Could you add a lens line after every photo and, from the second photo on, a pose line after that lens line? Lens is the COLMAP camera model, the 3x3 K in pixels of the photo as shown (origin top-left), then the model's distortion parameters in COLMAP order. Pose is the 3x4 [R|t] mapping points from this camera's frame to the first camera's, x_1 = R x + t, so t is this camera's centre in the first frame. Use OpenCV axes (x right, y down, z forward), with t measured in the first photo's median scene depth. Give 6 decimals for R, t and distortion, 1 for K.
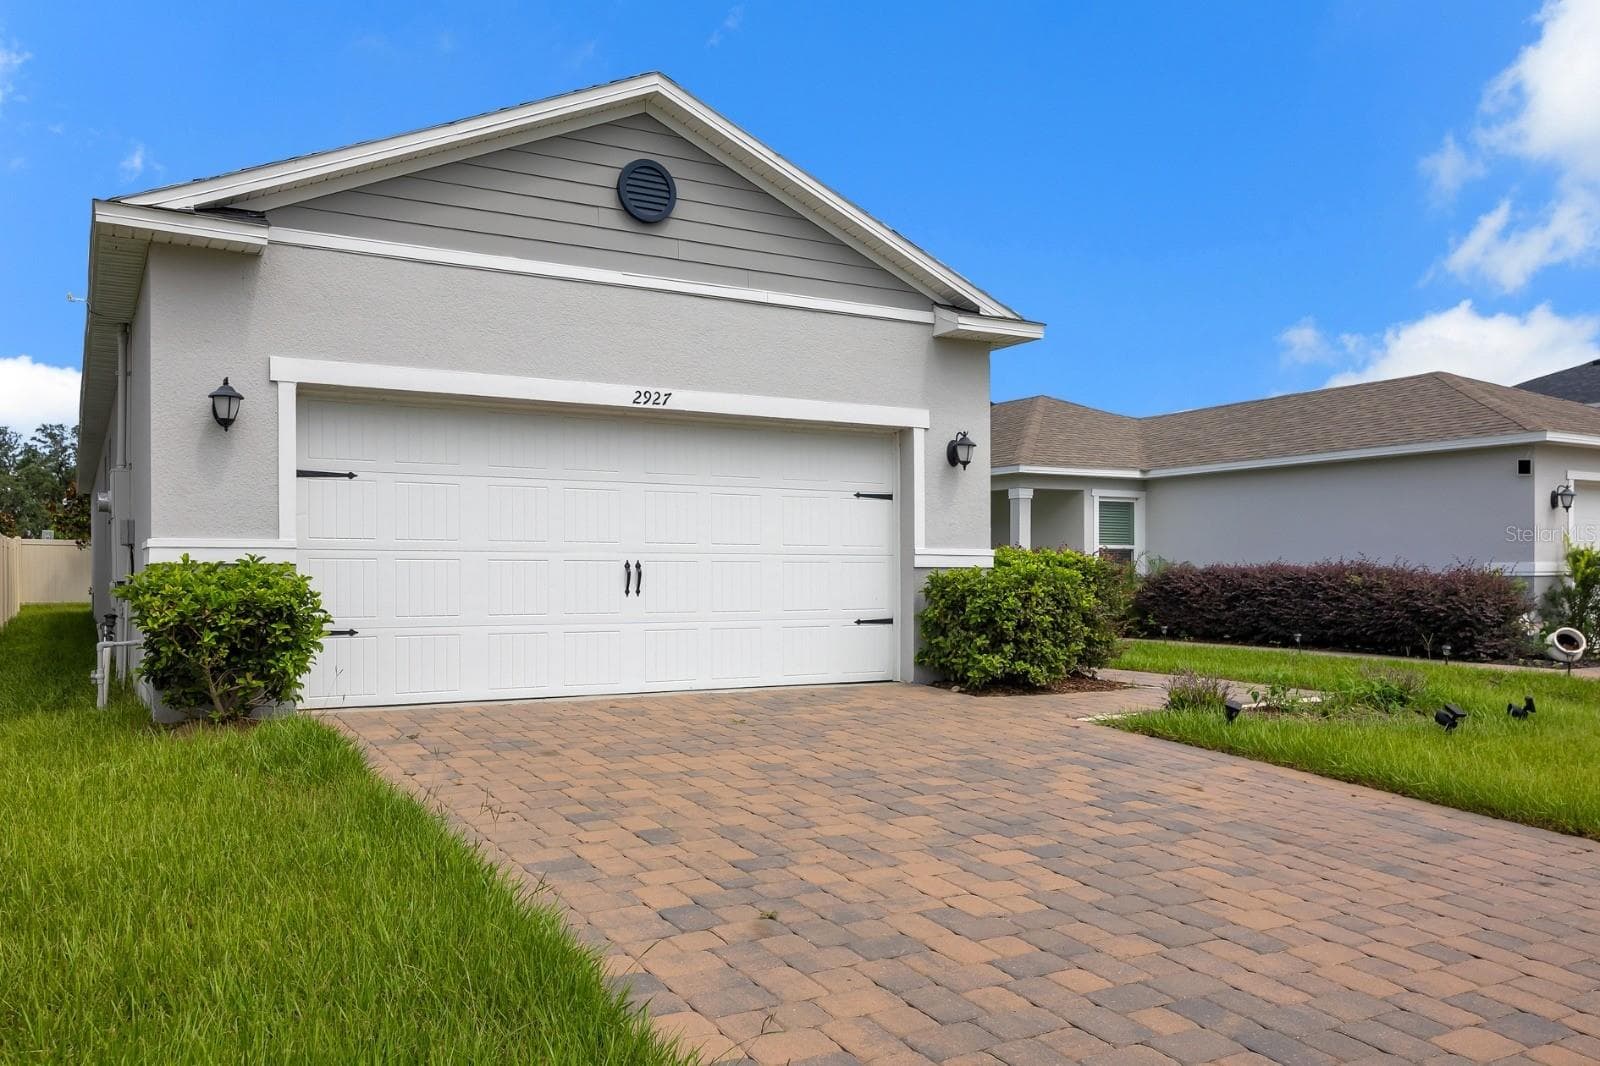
lens RADIAL K [[1250.3, 0, 792.5], [0, 1250.3, 586.4], [0, 0, 1]] dist [-0.010715, -0.004085]
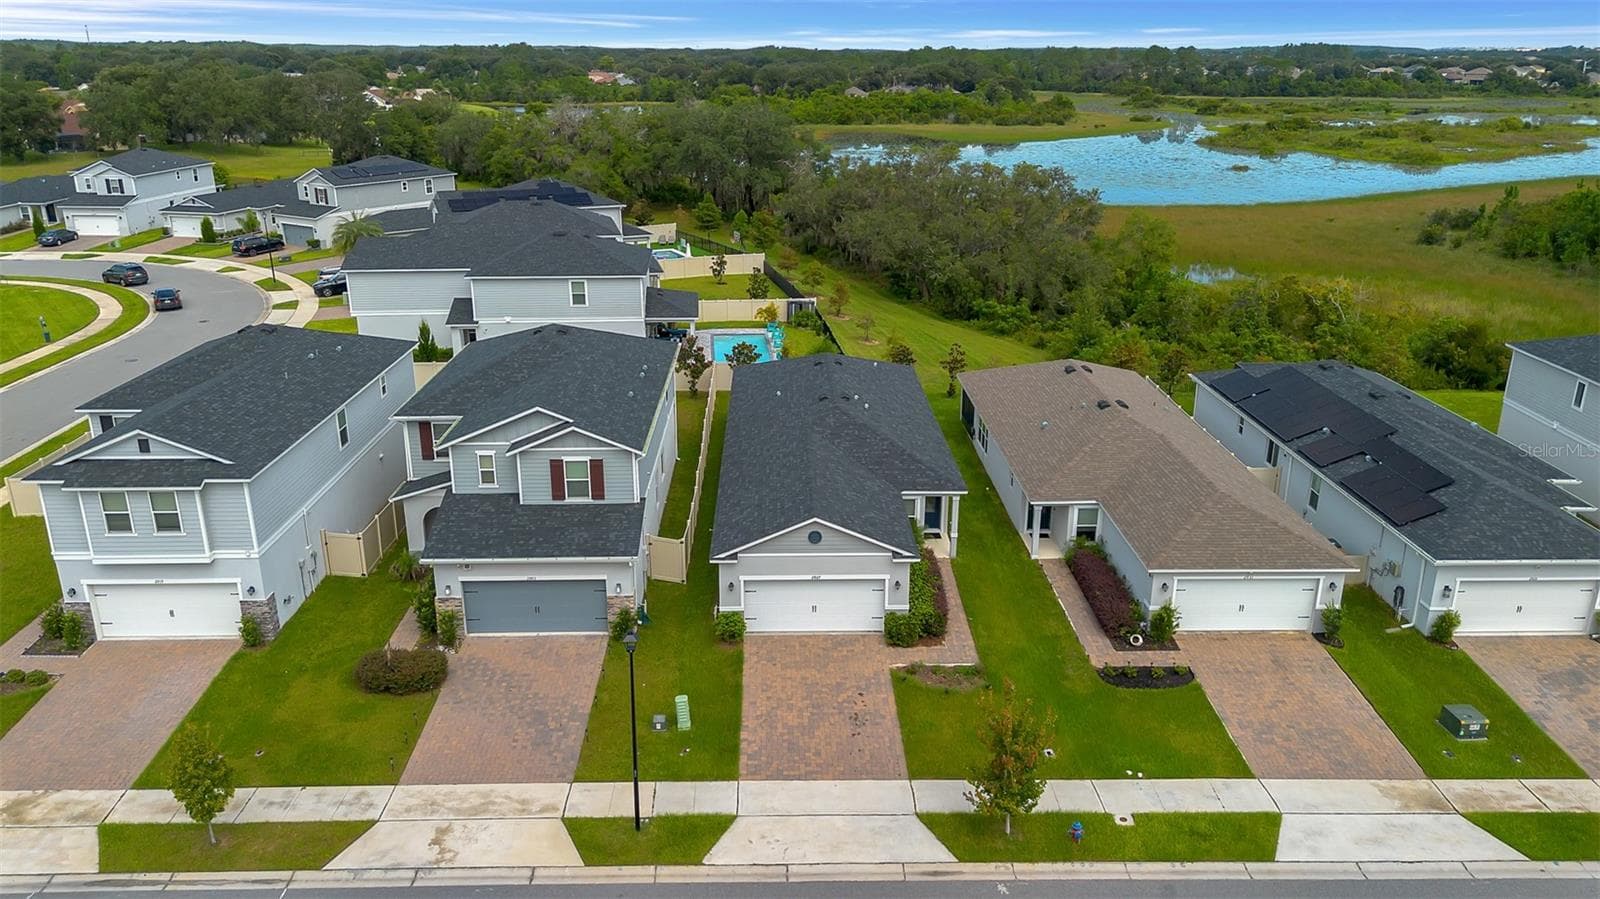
lens RADIAL K [[1149.4, 0, 784.9], [0, 1149.4, 450.8], [0, 0, 1]] dist [0.057161, -0.053342]
pose [[0.869036, 0.157261, -0.469090, 1.611624], [0.005984, 0.944727, 0.327803, -1.873784], [0.494713, -0.287680, 0.820061, -2.274295]]
